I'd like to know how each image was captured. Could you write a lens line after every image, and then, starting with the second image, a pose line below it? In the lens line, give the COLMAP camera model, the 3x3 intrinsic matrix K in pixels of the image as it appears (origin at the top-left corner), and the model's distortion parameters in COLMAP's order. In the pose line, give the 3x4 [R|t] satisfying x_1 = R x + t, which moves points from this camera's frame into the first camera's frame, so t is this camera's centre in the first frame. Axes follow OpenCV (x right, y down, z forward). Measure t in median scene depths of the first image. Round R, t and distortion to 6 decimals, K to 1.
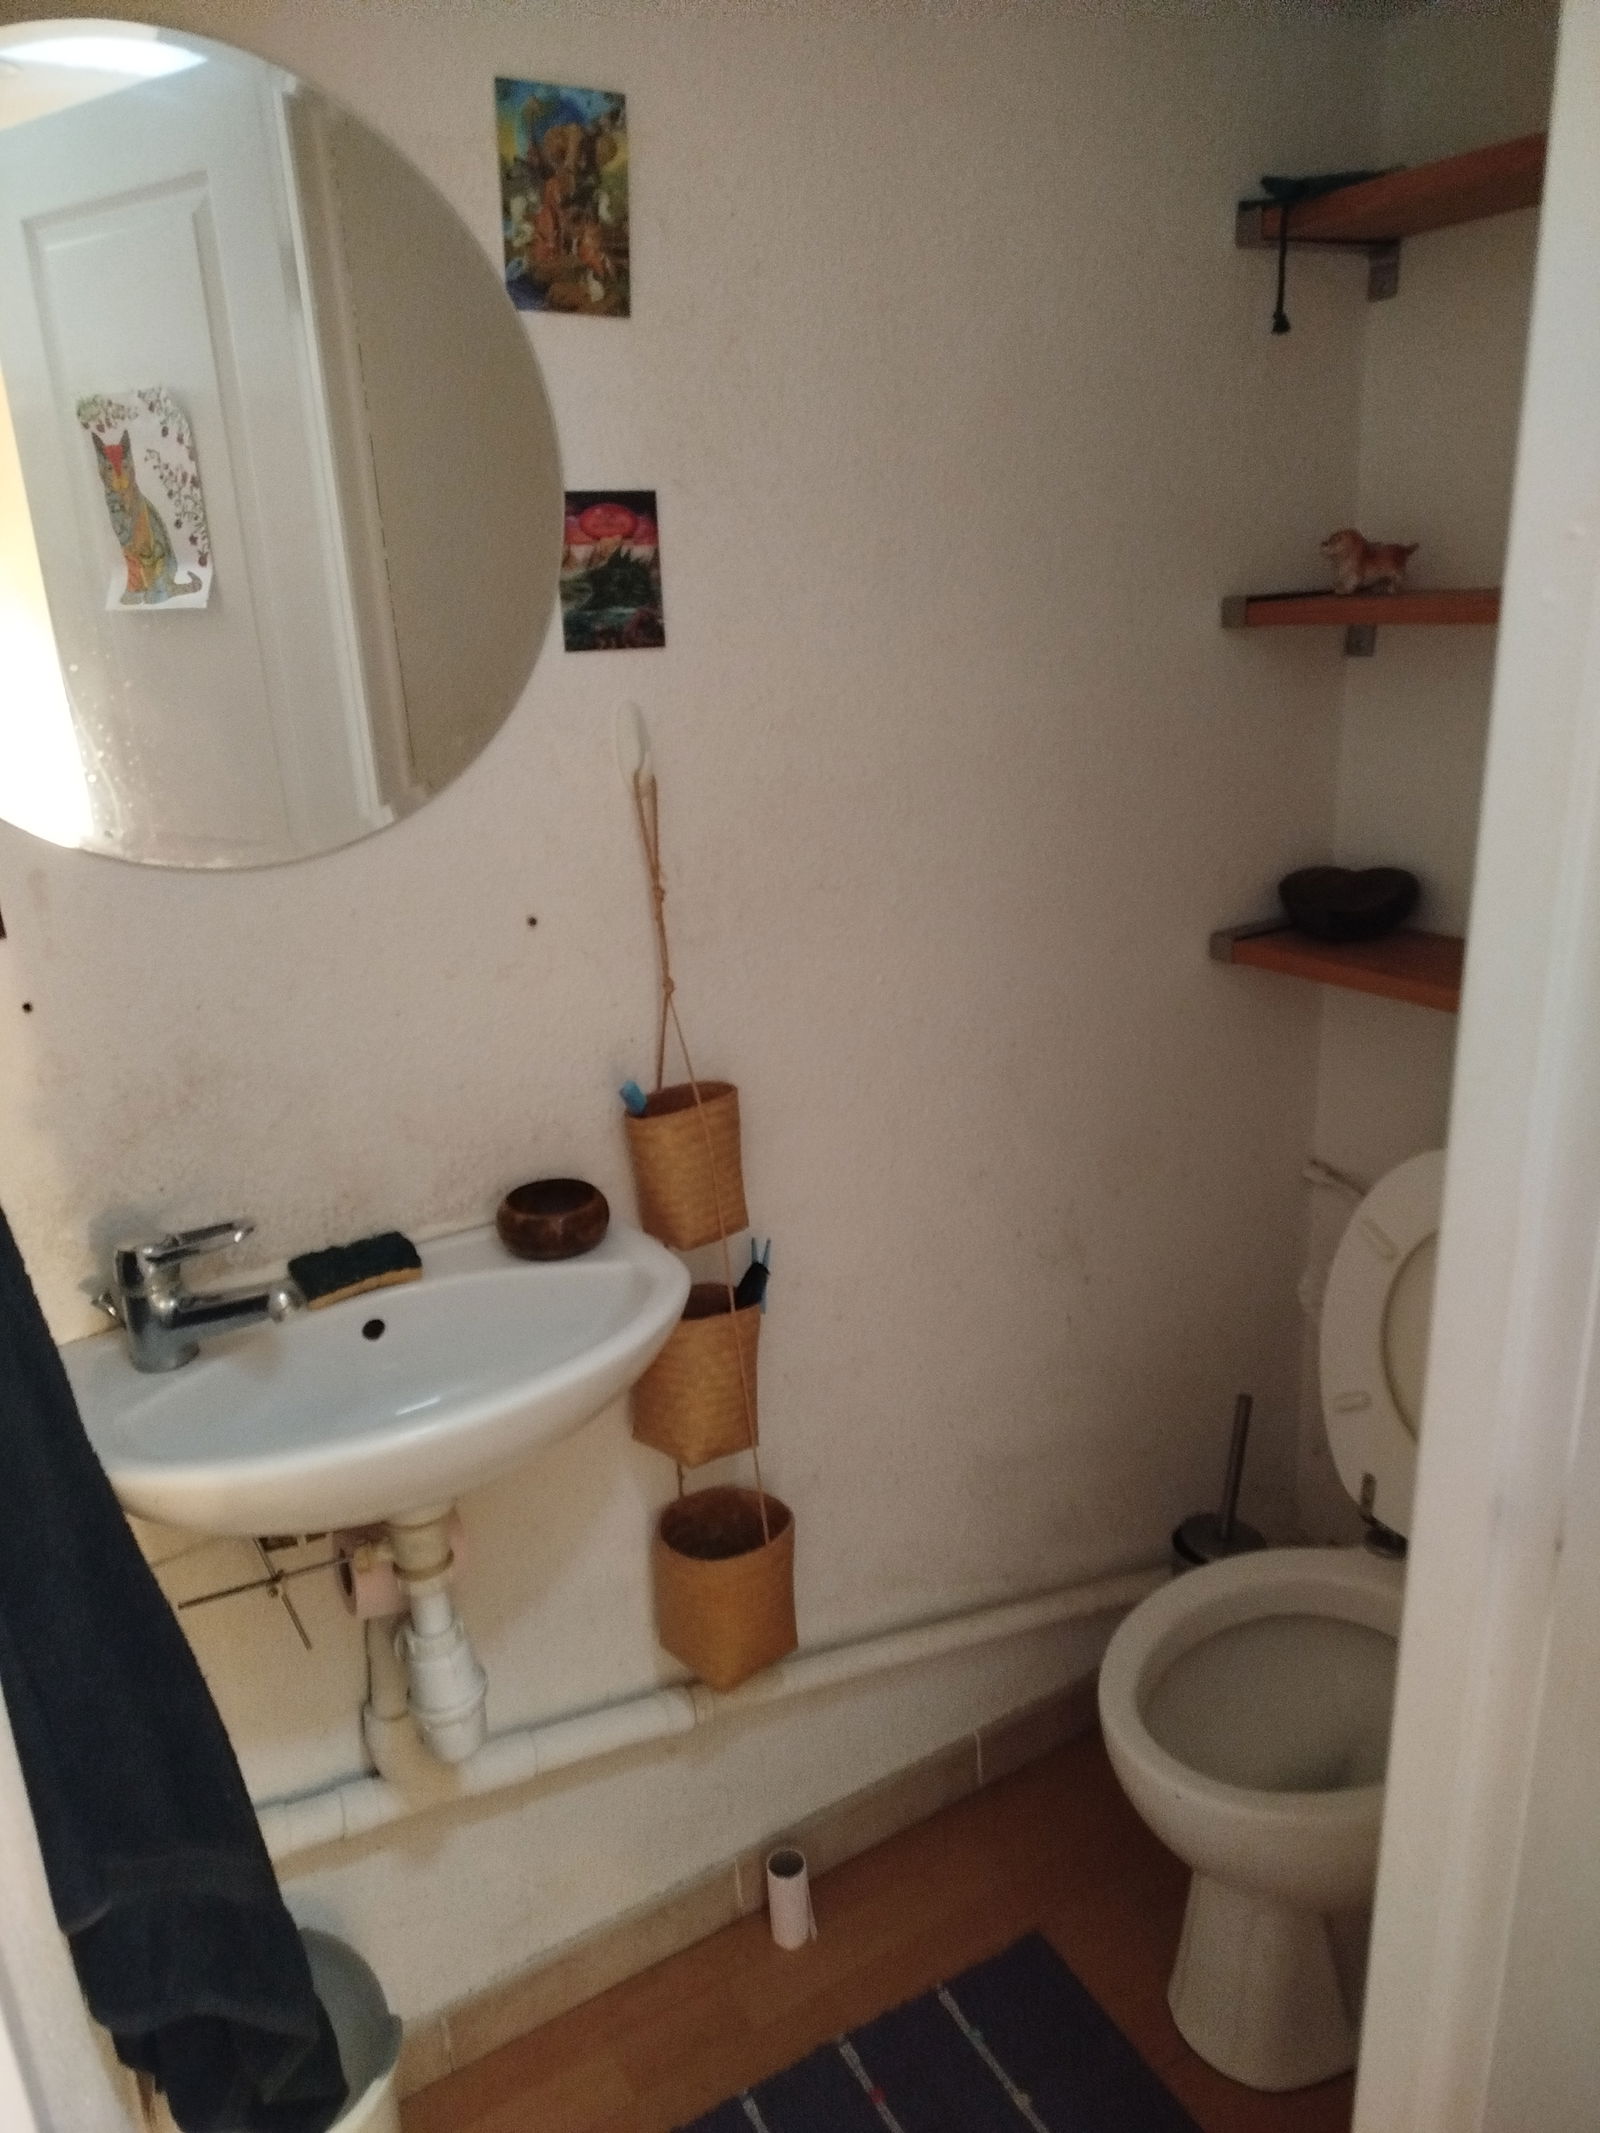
lens RADIAL K [[1503.4, 0, 799.3], [0, 1503.4, 1069.6], [0, 0, 1]] dist [0.067984, -0.070205]
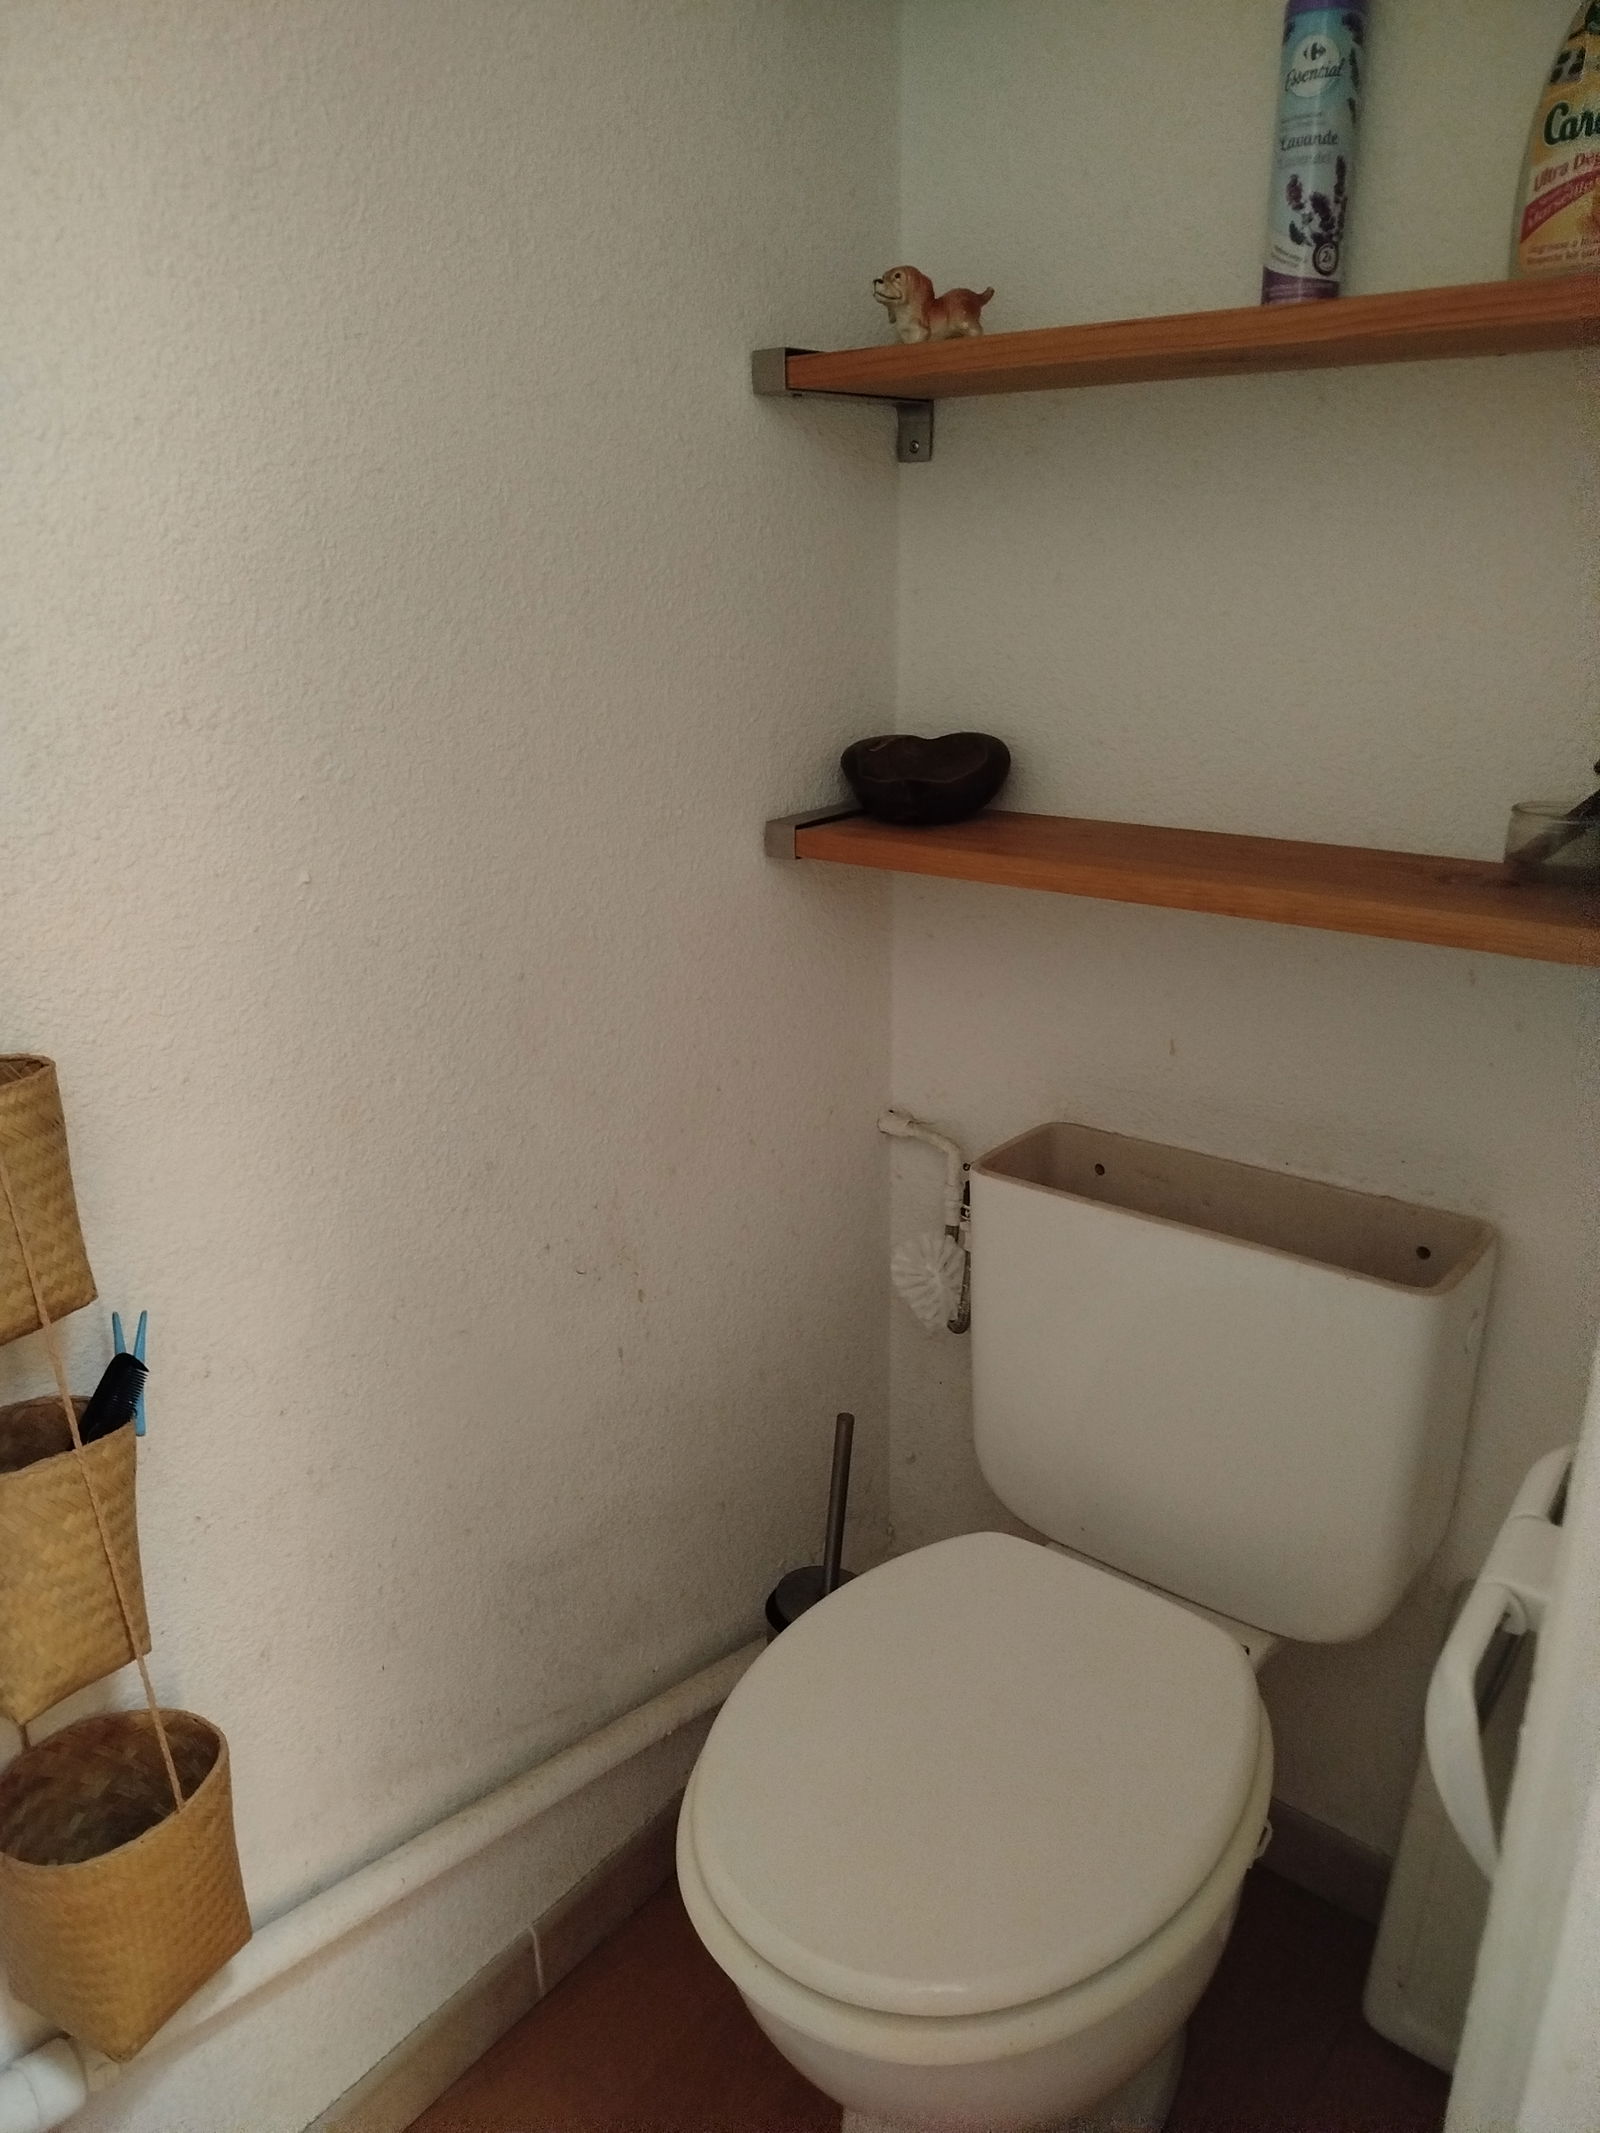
lens RADIAL K [[1503.4, 0, 803.0], [0, 1503.4, 1067.2], [0, 0, 1]] dist [0.067984, -0.070205]
pose [[0.938004, -0.077767, 0.337788, 0.028149], [0.074808, 0.996960, 0.021791, 0.020712], [-0.338456, 0.004829, 0.940970, 0.320025]]
